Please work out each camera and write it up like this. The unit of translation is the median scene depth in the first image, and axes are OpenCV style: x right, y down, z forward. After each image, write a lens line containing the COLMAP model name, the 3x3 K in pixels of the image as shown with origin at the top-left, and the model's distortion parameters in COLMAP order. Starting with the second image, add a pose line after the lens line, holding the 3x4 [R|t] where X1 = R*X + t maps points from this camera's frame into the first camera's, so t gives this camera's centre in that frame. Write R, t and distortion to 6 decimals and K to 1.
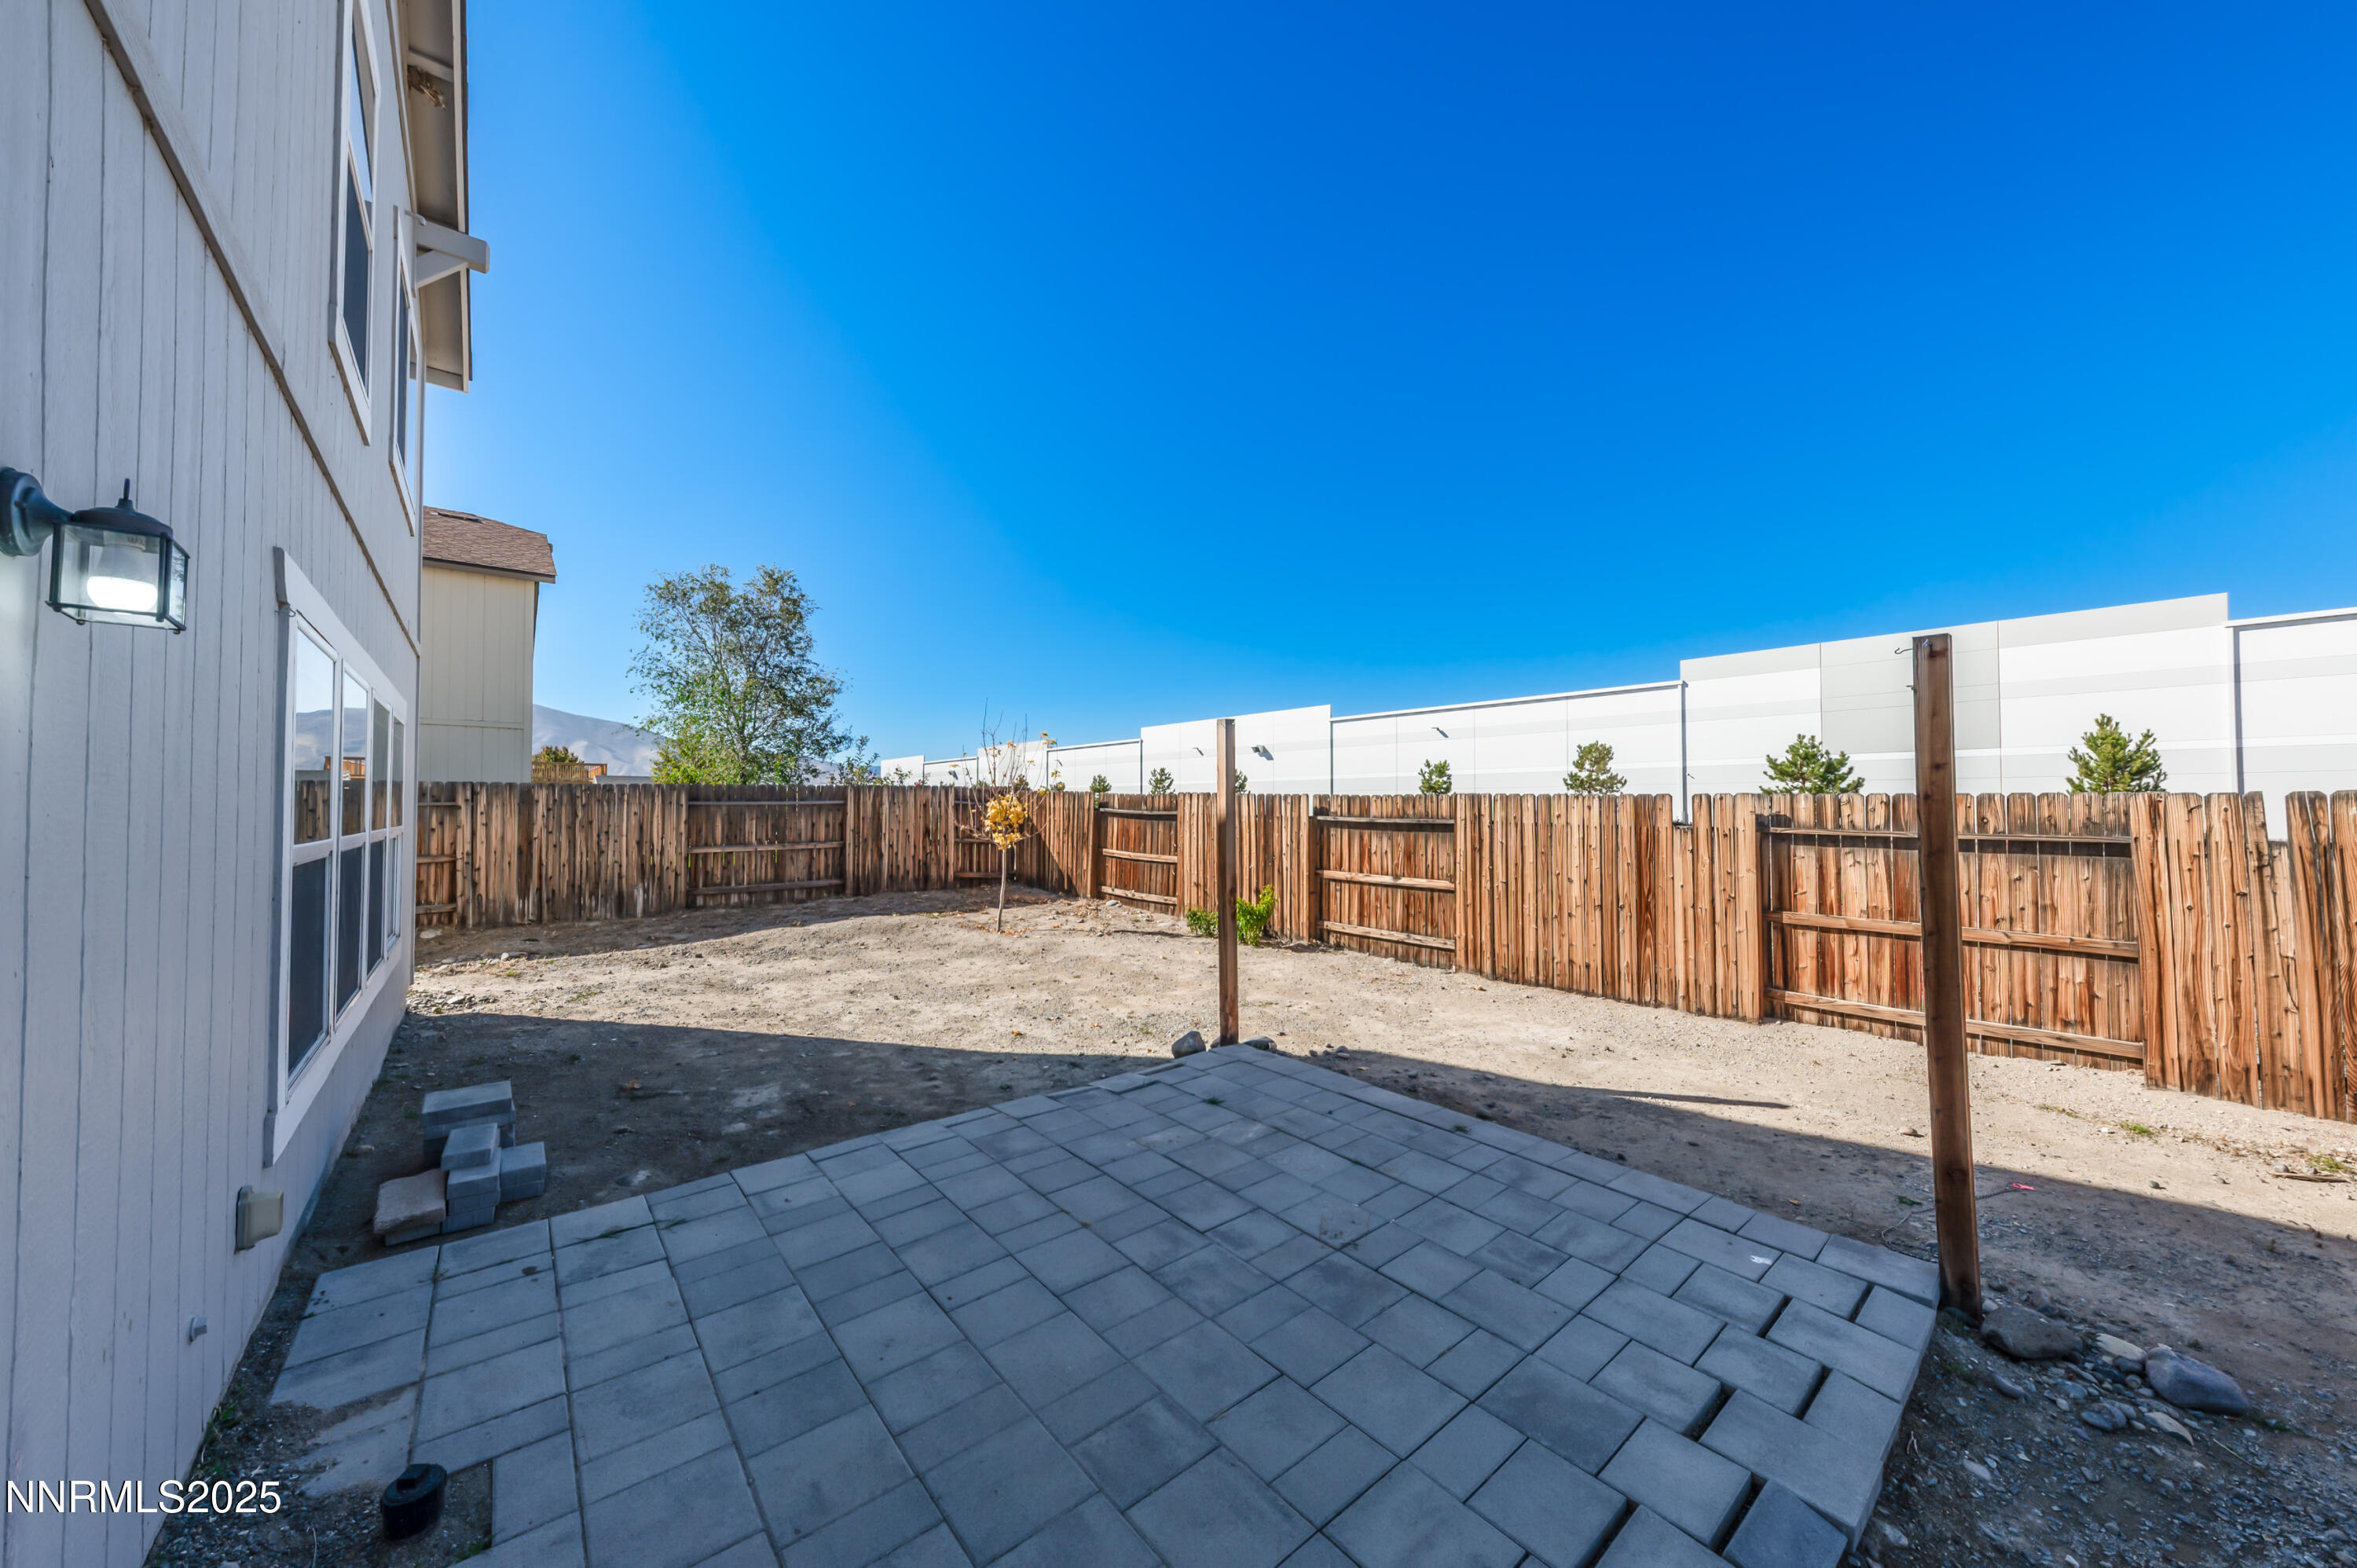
lens RADIAL K [[810.6, 0, 1169.5], [0, 810.6, 791.7], [0, 0, 1]] dist [0.009981, -0.003275]
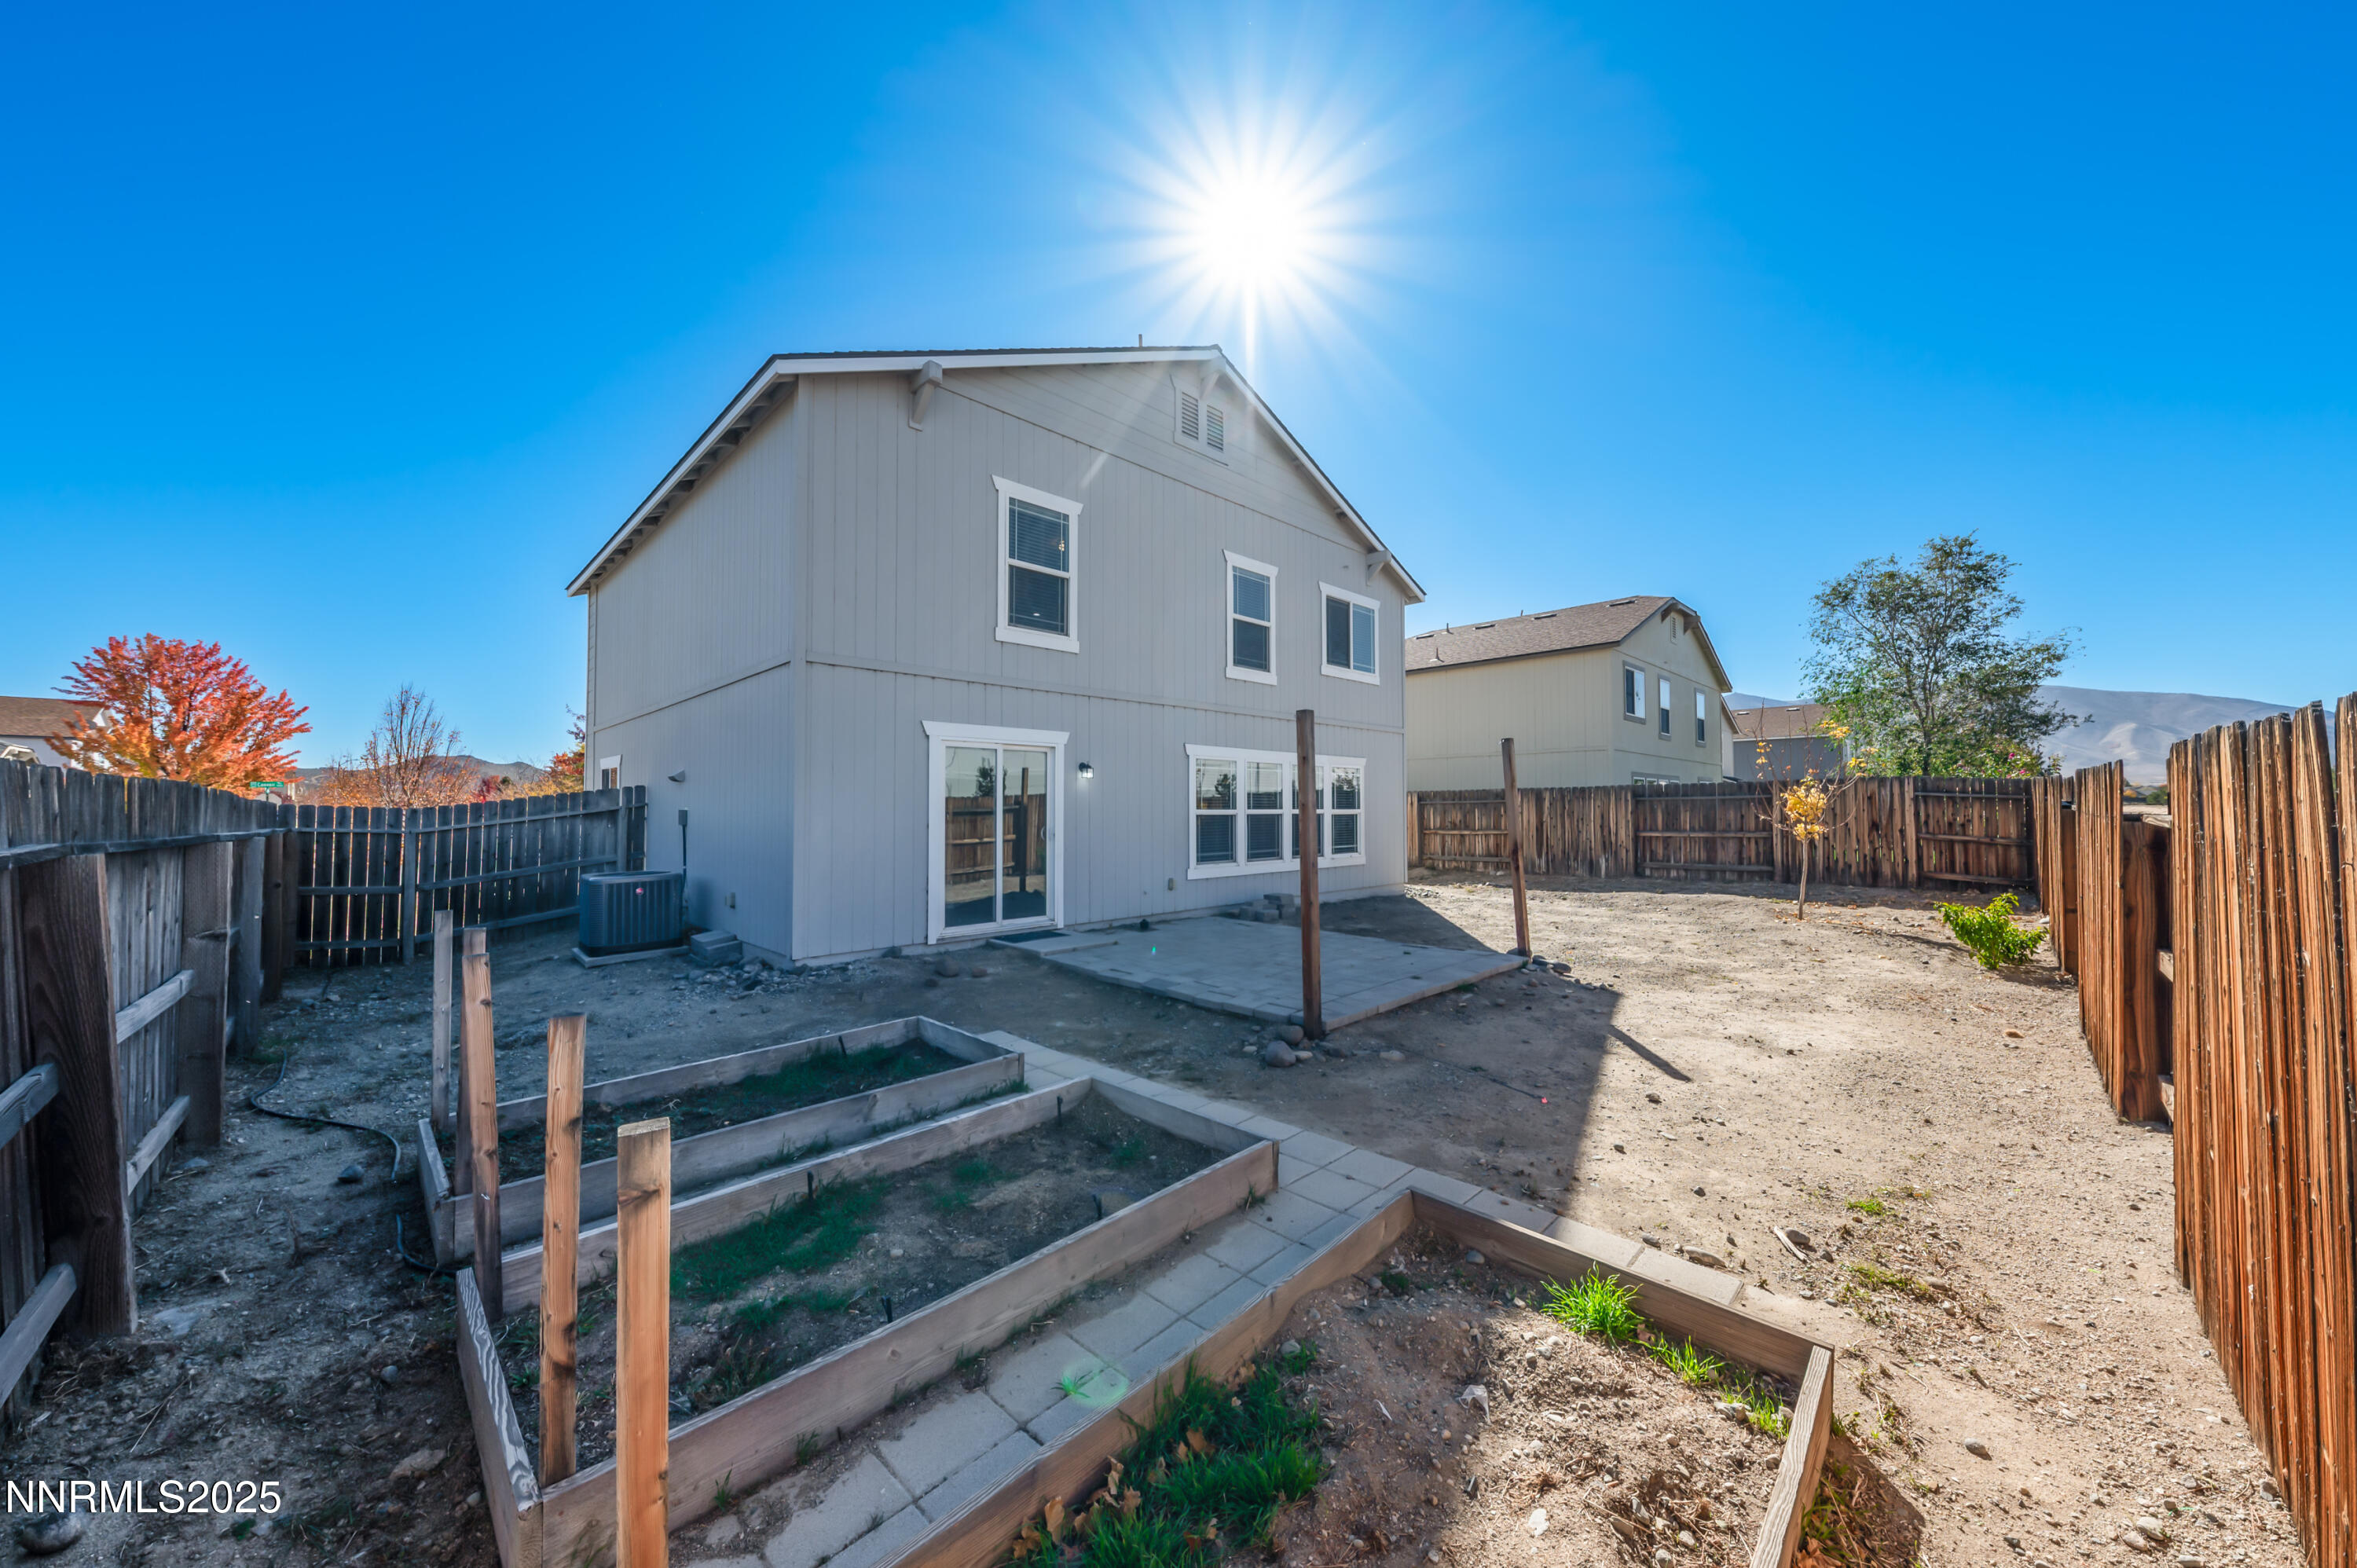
lens RADIAL K [[810.6, 0, 1164.3], [0, 810.6, 796.3], [0, 0, 1]] dist [0.009981, -0.003275]
pose [[0.071629, -0.016911, -0.997288, 0.869499], [0.022021, 0.999639, -0.015369, 0.016519], [0.997188, -0.020860, 0.071976, 0.142656]]
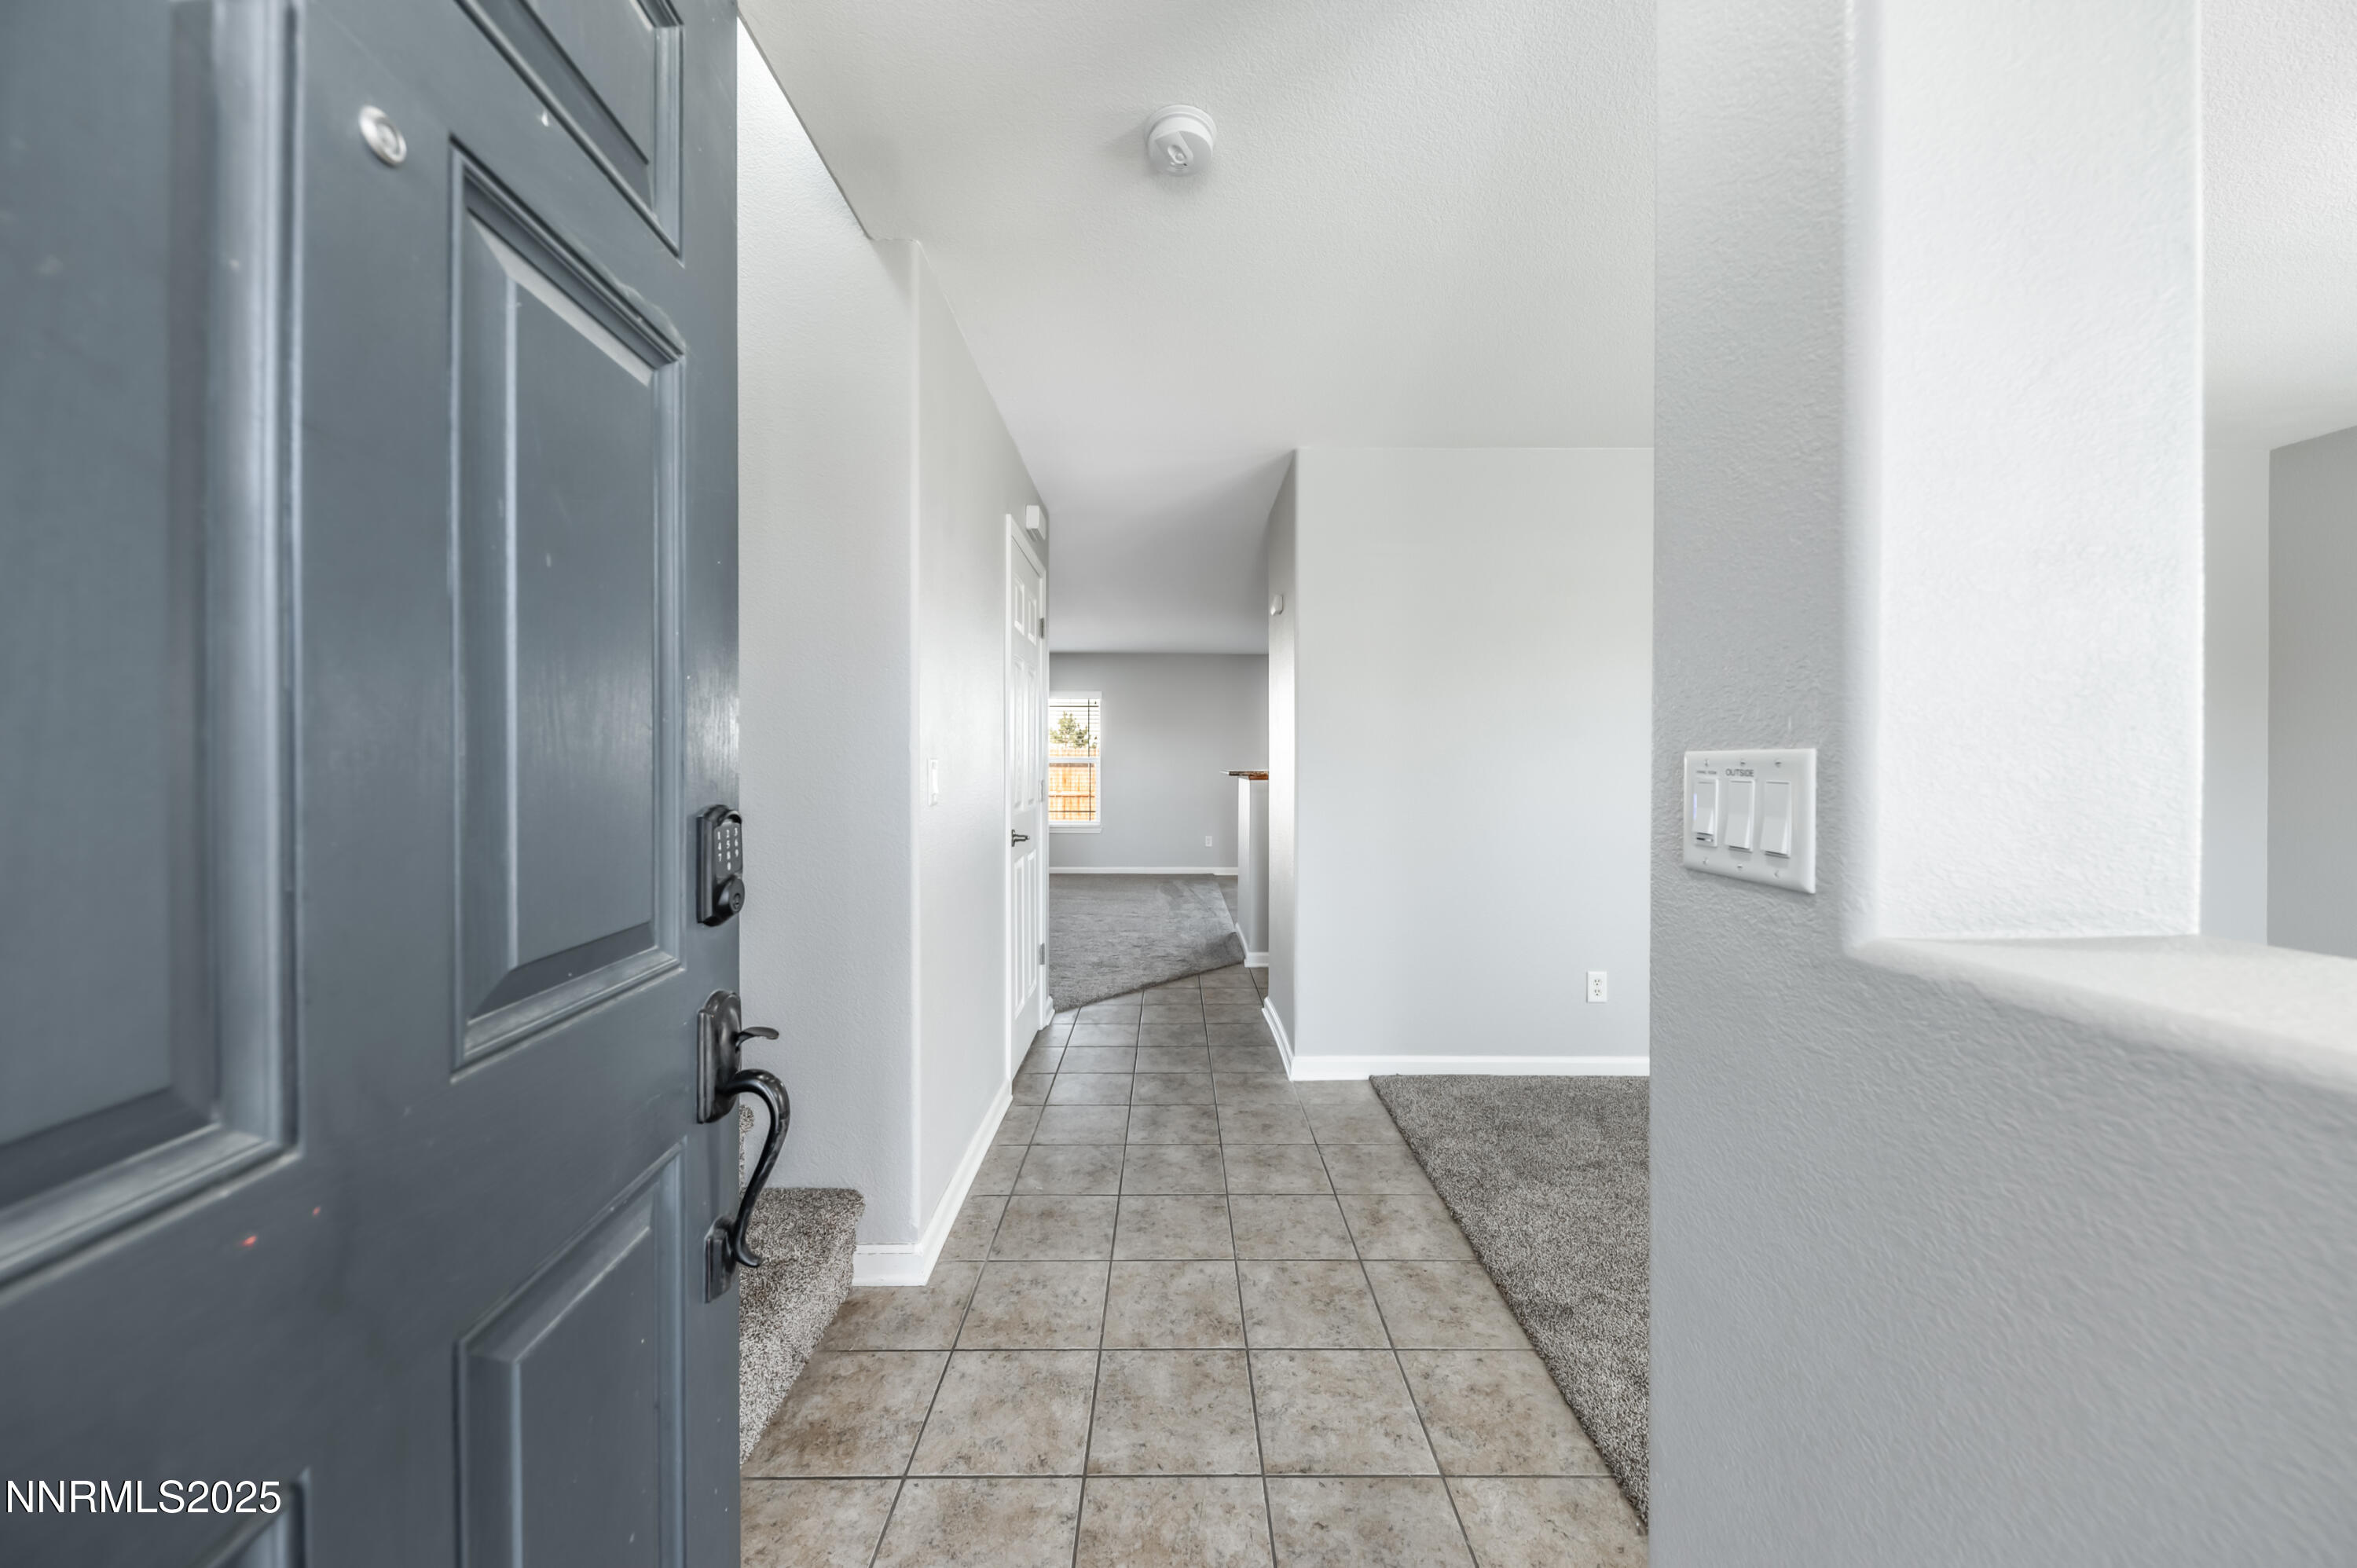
lens RADIAL K [[810.6, 0, 1178.5], [0, 810.6, 768.1], [0, 0, 1]] dist [0.009981, -0.003275]
pose [[0.631169, -0.001889, 0.775643, -1.005937], [-0.017729, 0.999701, 0.016861, 0.014474], [-0.775443, -0.024393, 0.630946, -0.397479]]
